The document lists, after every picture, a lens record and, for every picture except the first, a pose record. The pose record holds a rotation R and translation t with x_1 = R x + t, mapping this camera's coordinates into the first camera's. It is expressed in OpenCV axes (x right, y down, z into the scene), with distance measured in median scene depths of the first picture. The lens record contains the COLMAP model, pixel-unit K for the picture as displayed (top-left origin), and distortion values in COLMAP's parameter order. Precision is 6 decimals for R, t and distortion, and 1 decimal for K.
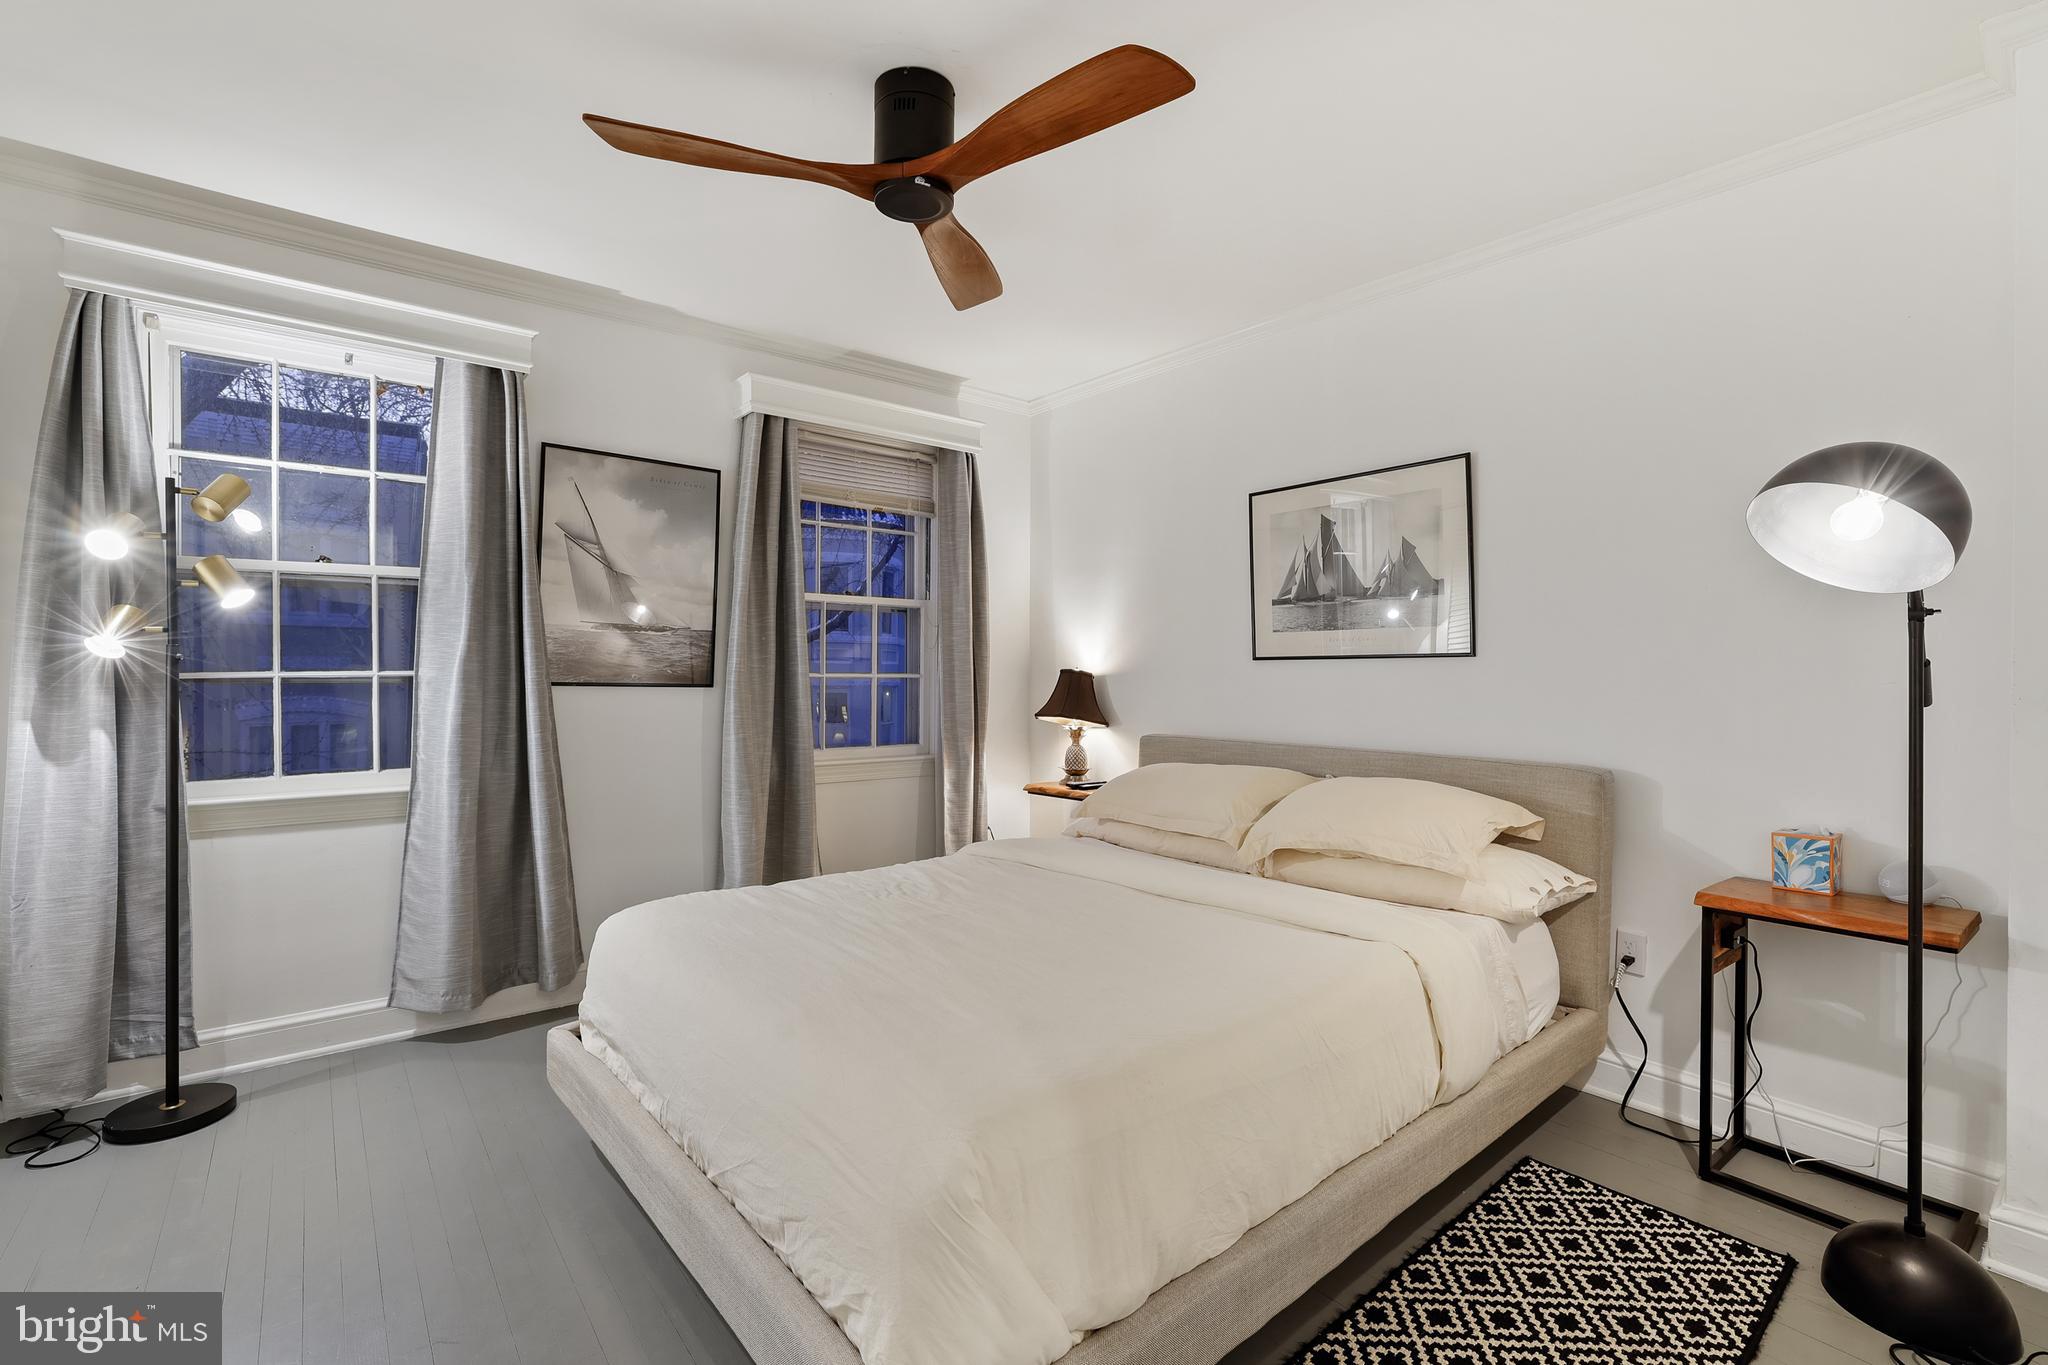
lens RADIAL K [[888.1, 0, 1008.9], [0, 888.1, 670.4], [0, 0, 1]] dist [-0.020483, 0.002427]
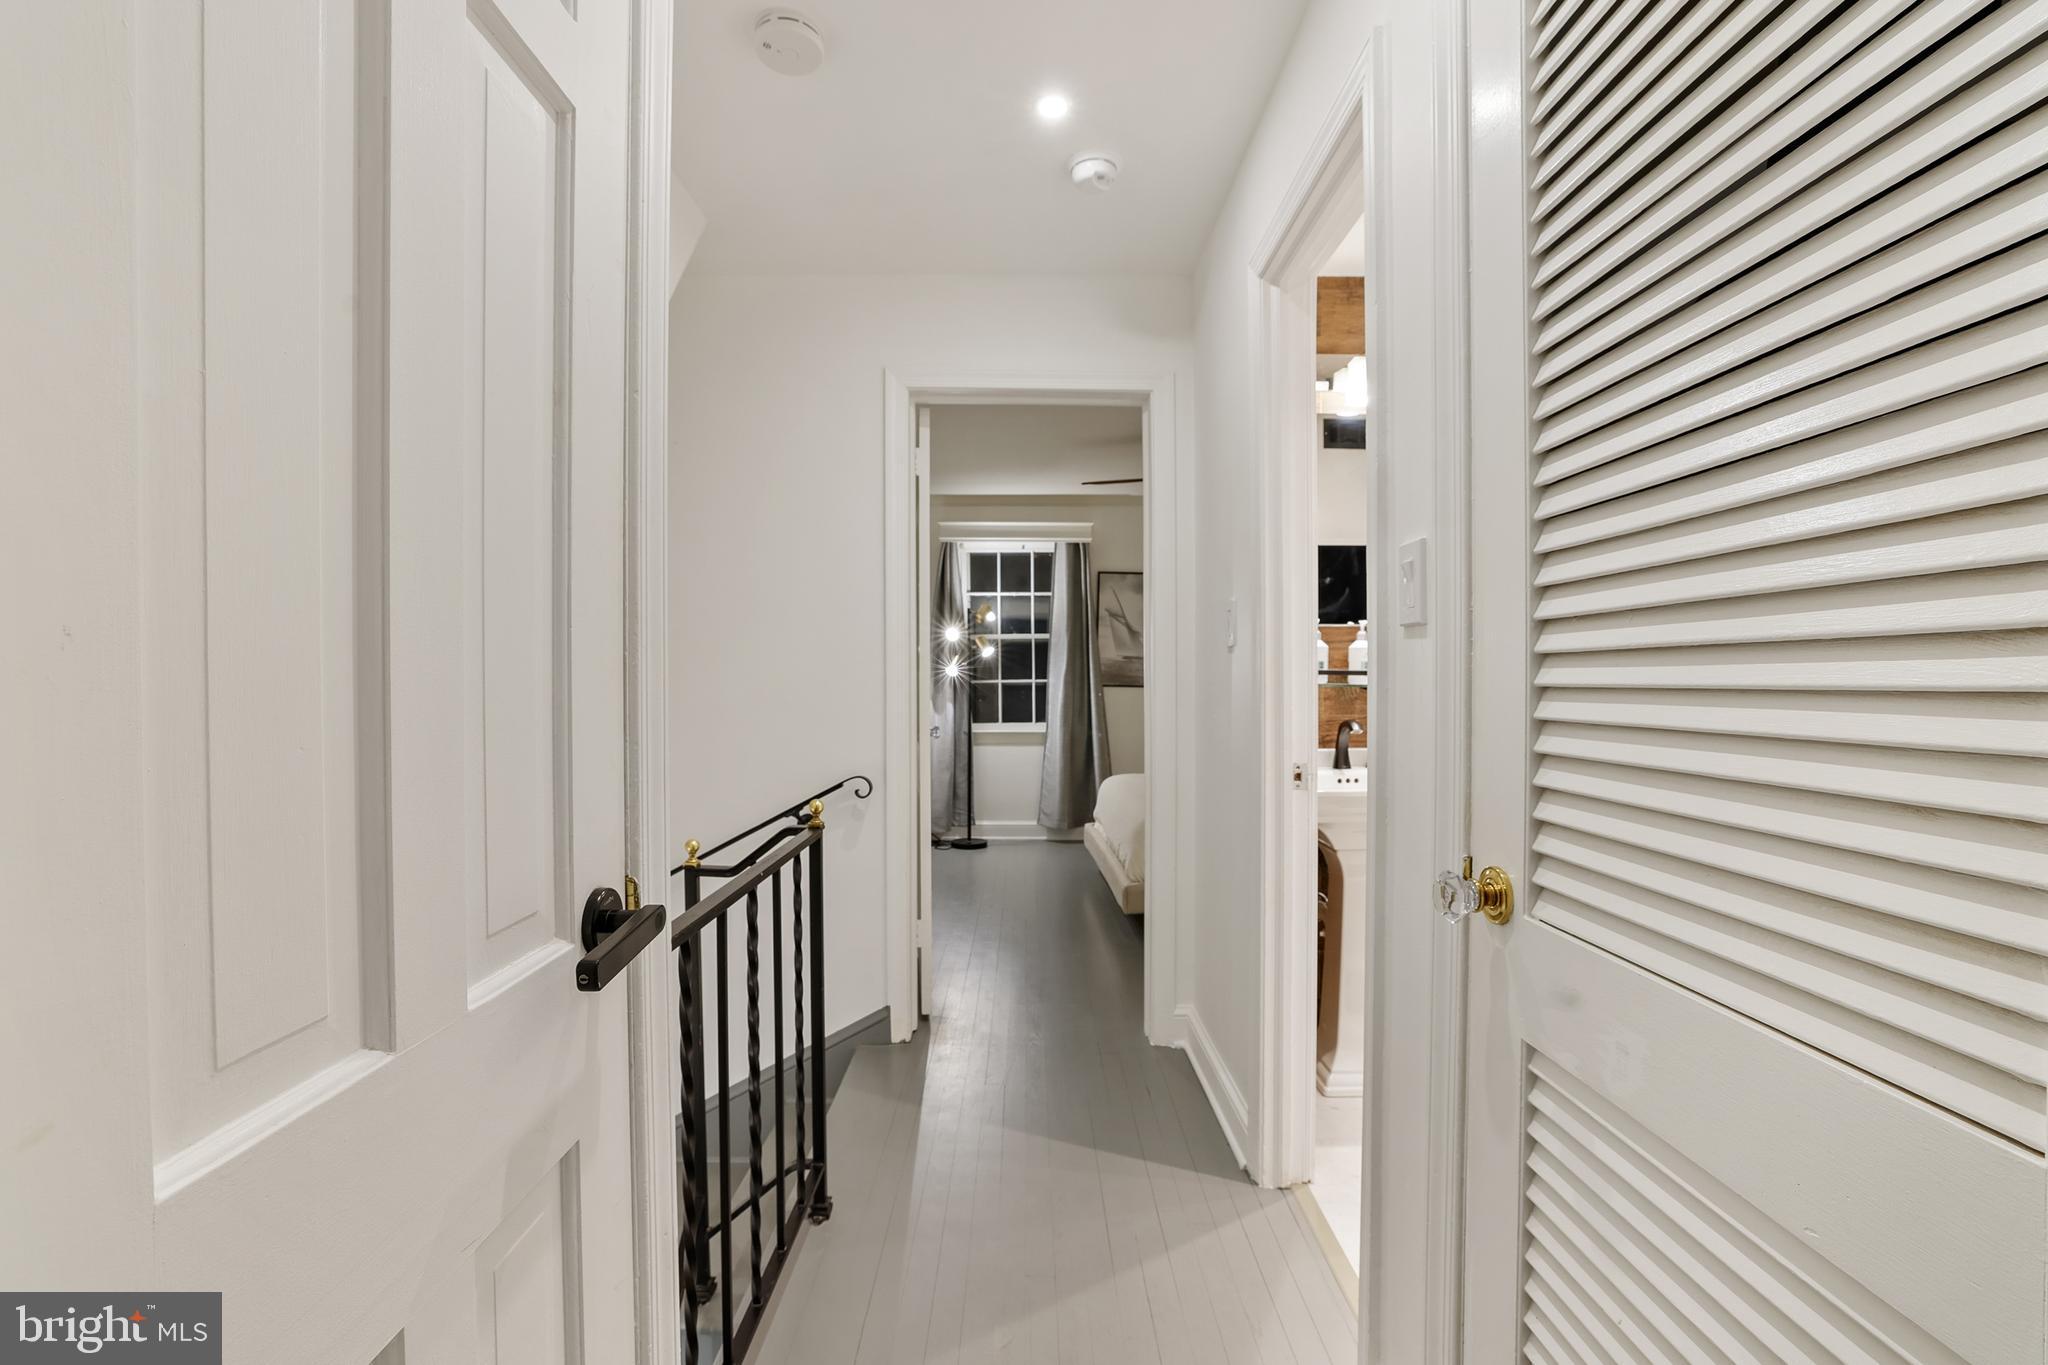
lens RADIAL K [[888.1, 0, 1024.6], [0, 888.1, 684.7], [0, 0, 1]] dist [-0.020483, 0.002427]
pose [[0.785461, 0.002794, -0.618905, 0.745605], [0.002353, 0.999969, 0.007500, -0.005228], [0.618907, -0.007347, 0.785430, -0.897766]]
